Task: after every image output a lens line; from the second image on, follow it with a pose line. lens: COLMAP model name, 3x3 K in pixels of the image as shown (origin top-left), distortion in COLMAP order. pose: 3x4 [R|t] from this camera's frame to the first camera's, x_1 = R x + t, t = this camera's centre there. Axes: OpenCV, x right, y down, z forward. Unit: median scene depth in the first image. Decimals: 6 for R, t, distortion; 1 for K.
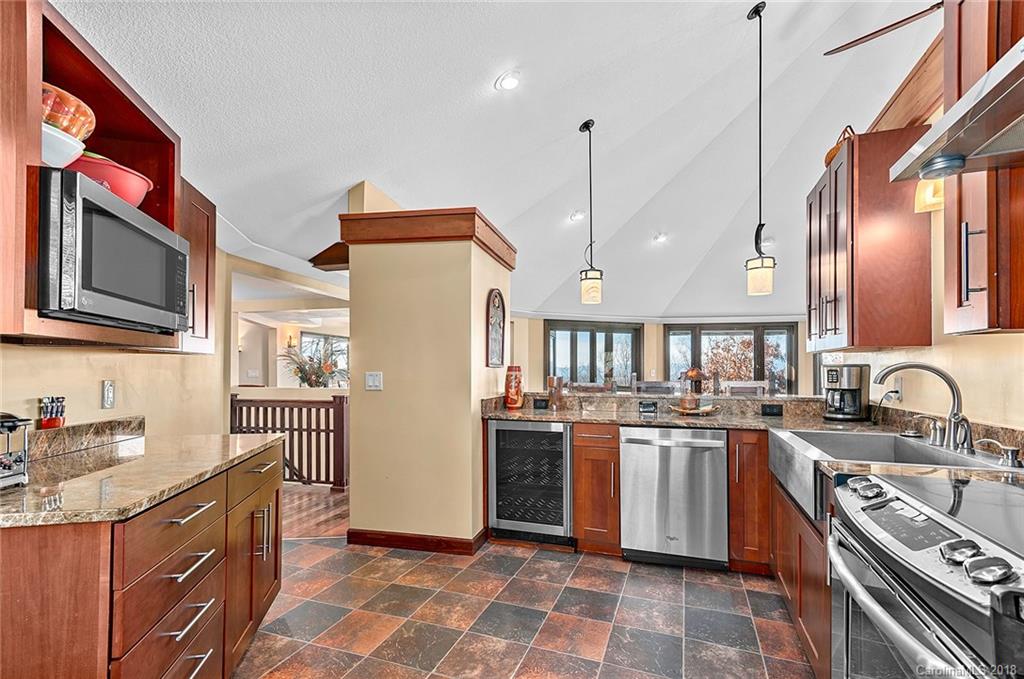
lens RADIAL K [[466.8, 0, 507.8], [0, 466.8, 363.3], [0, 0, 1]] dist [0.001015, 0.001372]
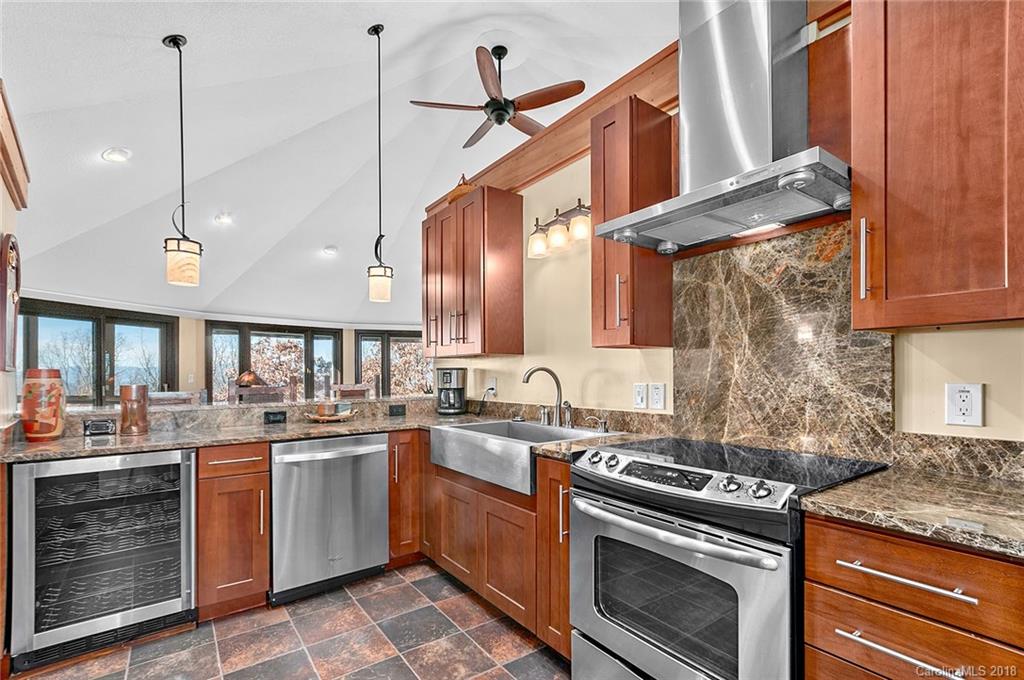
lens RADIAL K [[466.8, 0, 514.0], [0, 466.8, 368.3], [0, 0, 1]] dist [0.001015, 0.001372]
pose [[0.536809, 0.002122, 0.843701, -0.217321], [-0.004031, 0.999992, 0.000050, 0.002256], [-0.843694, -0.003427, 0.536813, 0.211148]]
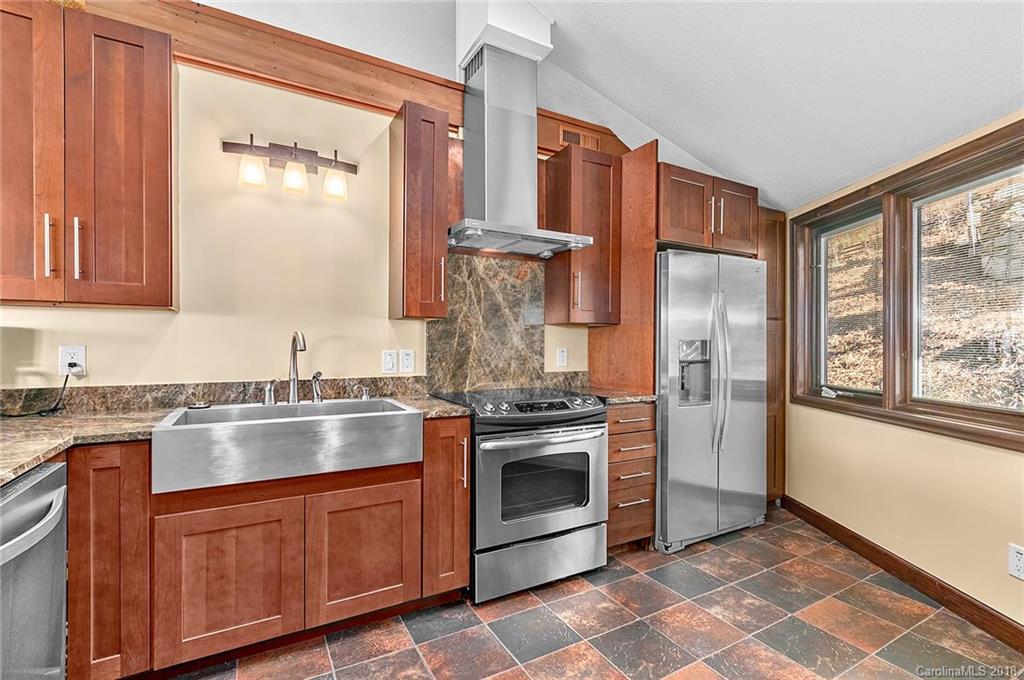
lens RADIAL K [[466.8, 0, 515.5], [0, 466.8, 347.1], [0, 0, 1]] dist [0.001015, 0.001372]
pose [[-0.775637, -0.007608, 0.631133, -0.164349], [-0.015947, 0.999844, -0.007545, 0.023612], [-0.630978, -0.015917, -0.775638, 0.992438]]
